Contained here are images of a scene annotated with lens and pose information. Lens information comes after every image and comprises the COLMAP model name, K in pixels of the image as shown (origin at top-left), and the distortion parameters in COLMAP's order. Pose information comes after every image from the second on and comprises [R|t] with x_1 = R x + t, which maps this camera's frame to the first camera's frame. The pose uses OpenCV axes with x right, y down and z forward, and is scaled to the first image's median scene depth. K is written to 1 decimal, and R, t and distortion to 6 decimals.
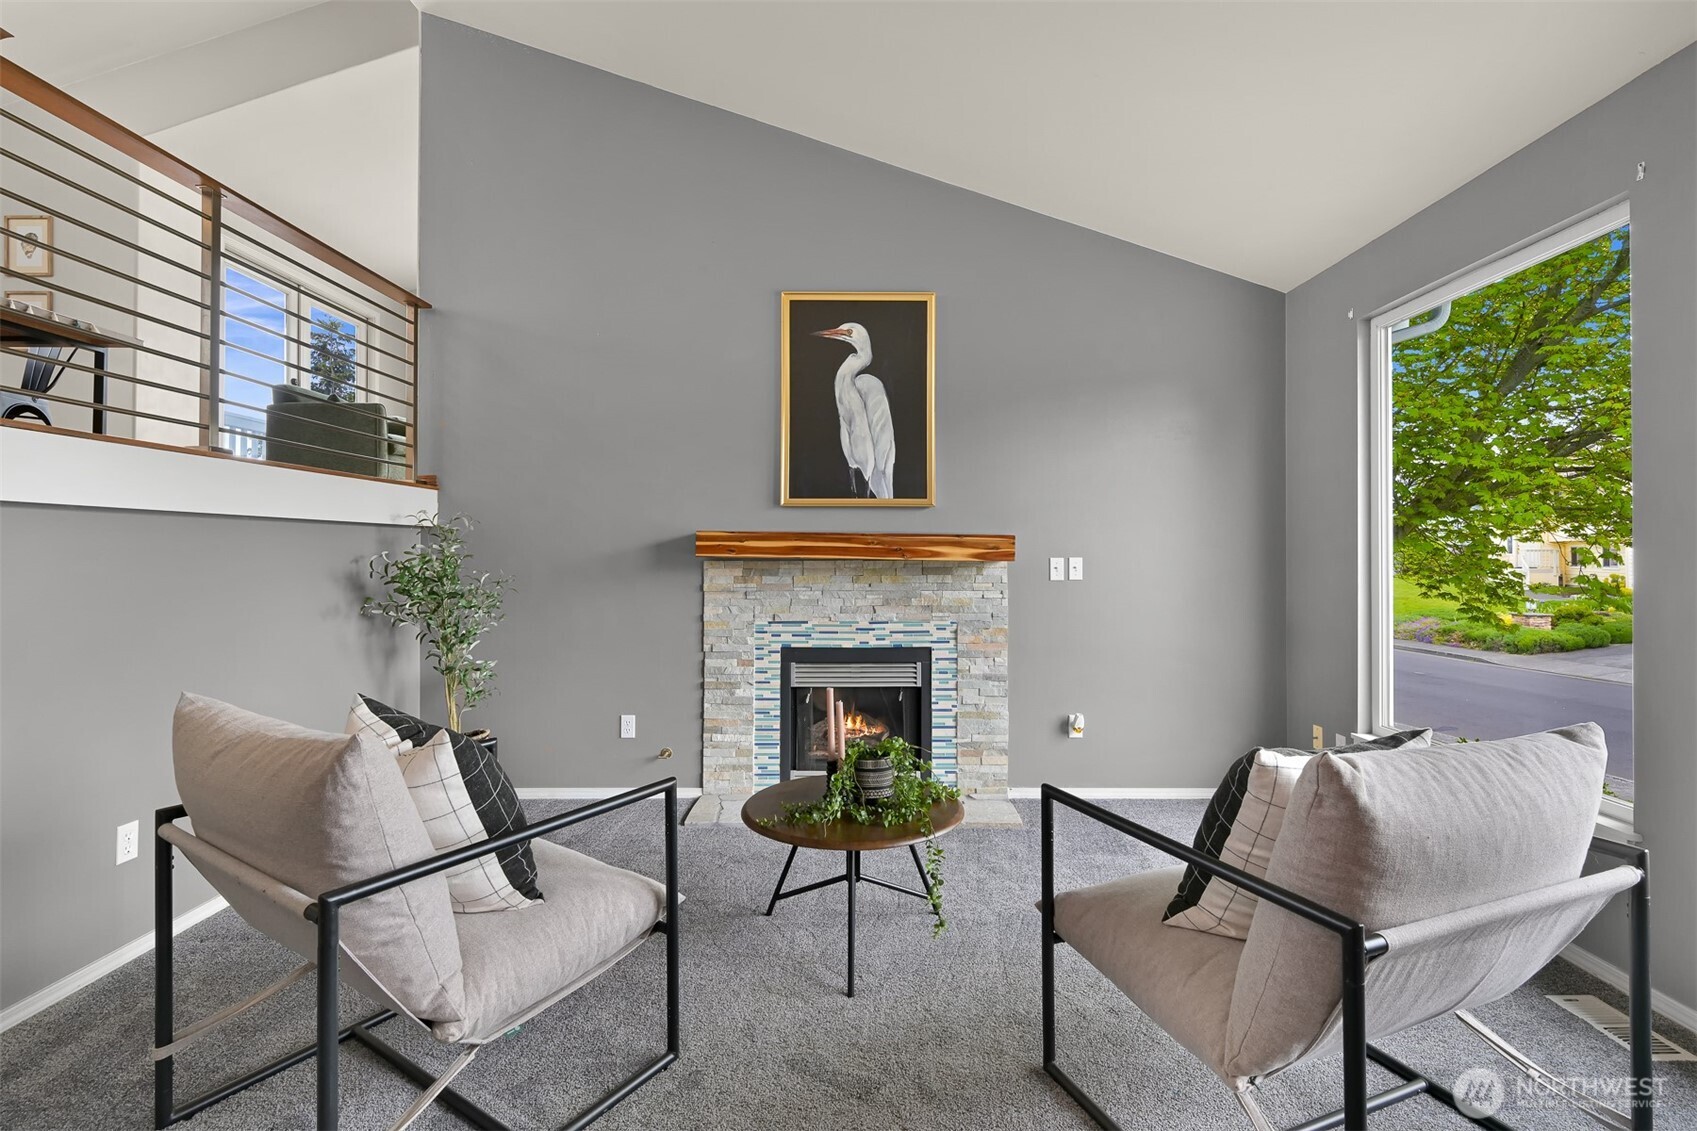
lens RADIAL K [[758.6, 0, 850.9], [0, 758.6, 549.9], [0, 0, 1]] dist [-0.008617, -0.001424]
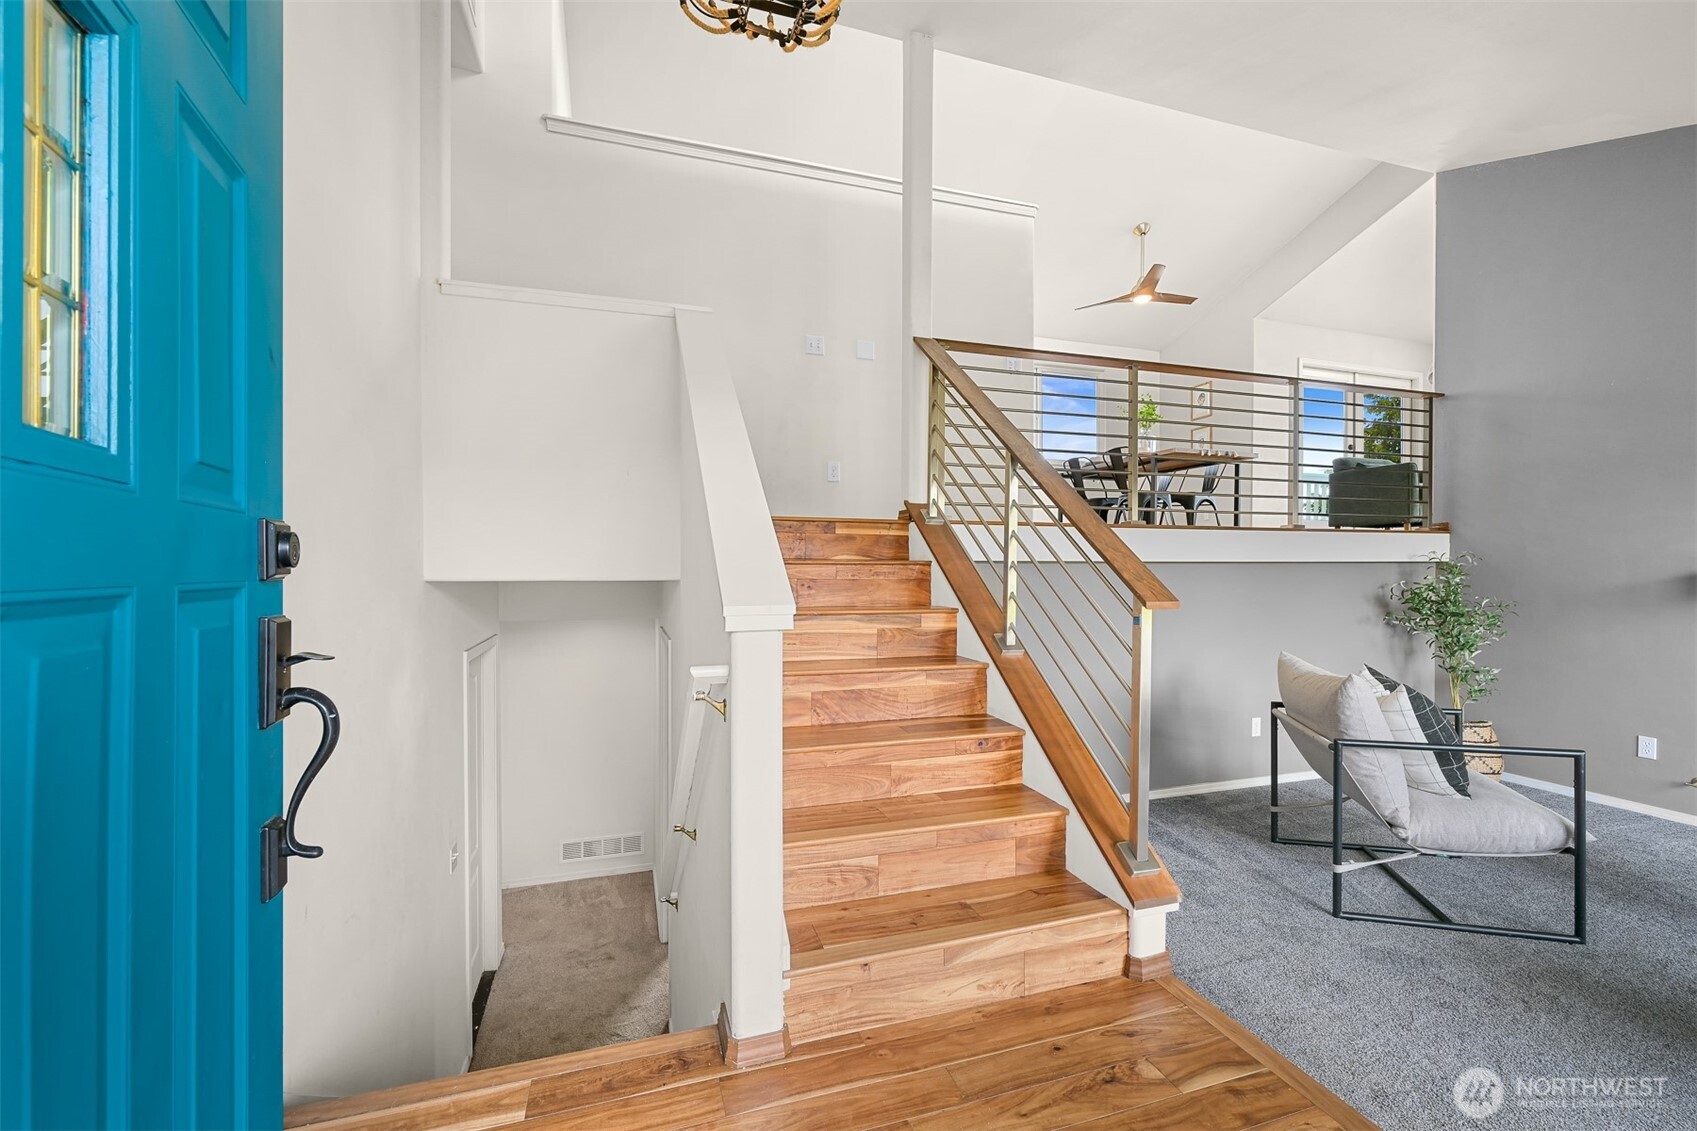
lens RADIAL K [[732.3, 0, 850.4], [0, 732.3, 562.0], [0, 0, 1]] dist [-0.000804, 0.000376]
pose [[0.312078, -0.006256, -0.950036, 0.399382], [0.007336, 0.999964, -0.004175, -0.037965], [0.950028, -0.005667, 0.312113, -0.458068]]
